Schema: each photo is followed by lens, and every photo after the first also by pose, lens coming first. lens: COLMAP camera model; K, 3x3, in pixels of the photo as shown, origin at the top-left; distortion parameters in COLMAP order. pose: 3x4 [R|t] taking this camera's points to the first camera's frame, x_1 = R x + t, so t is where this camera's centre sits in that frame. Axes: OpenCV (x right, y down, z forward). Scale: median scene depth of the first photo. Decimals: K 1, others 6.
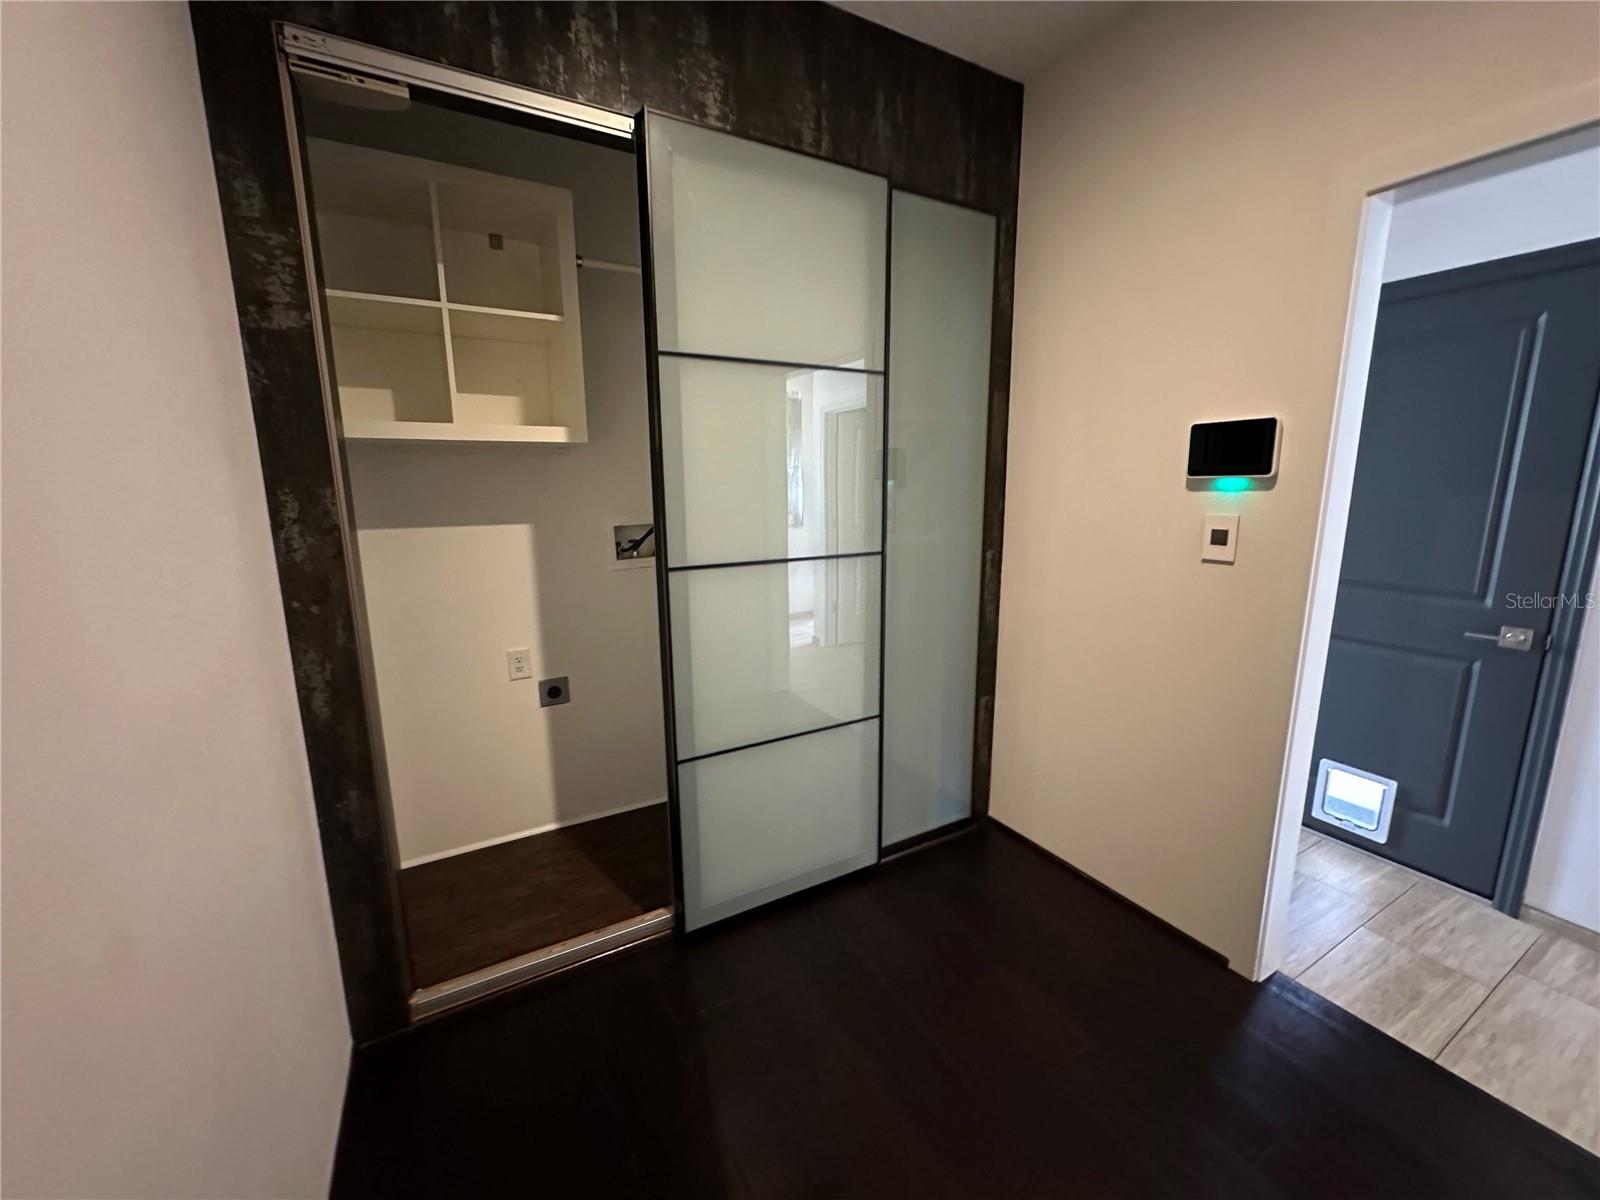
lens RADIAL K [[645.5, 0, 825.0], [0, 645.5, 596.9], [0, 0, 1]] dist [-0.002552, -0.000092]
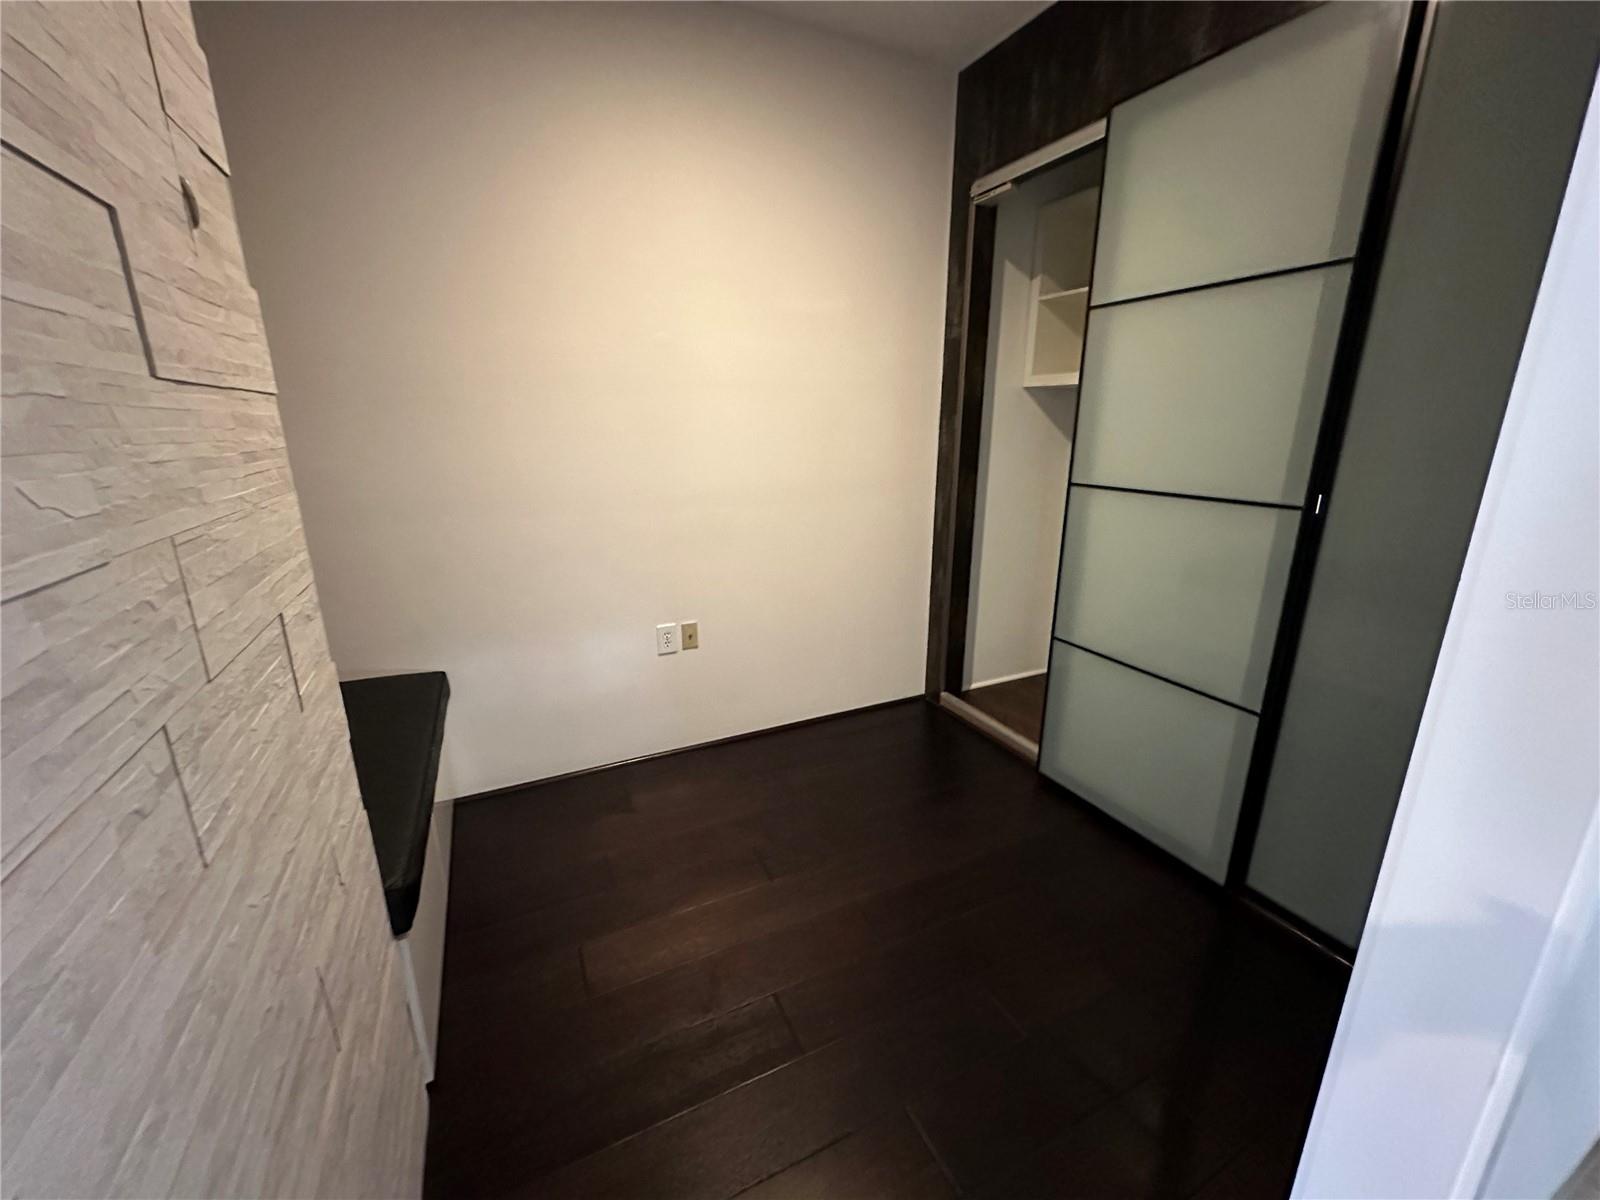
lens RADIAL K [[645.5, 0, 825.0], [0, 645.5, 596.9], [0, 0, 1]] dist [-0.002552, -0.000092]
pose [[-0.053471, 0.265112, -0.962734, 1.195164], [-0.195373, 0.942703, 0.270447, -0.089707], [0.979270, 0.202553, 0.001388, 0.640168]]
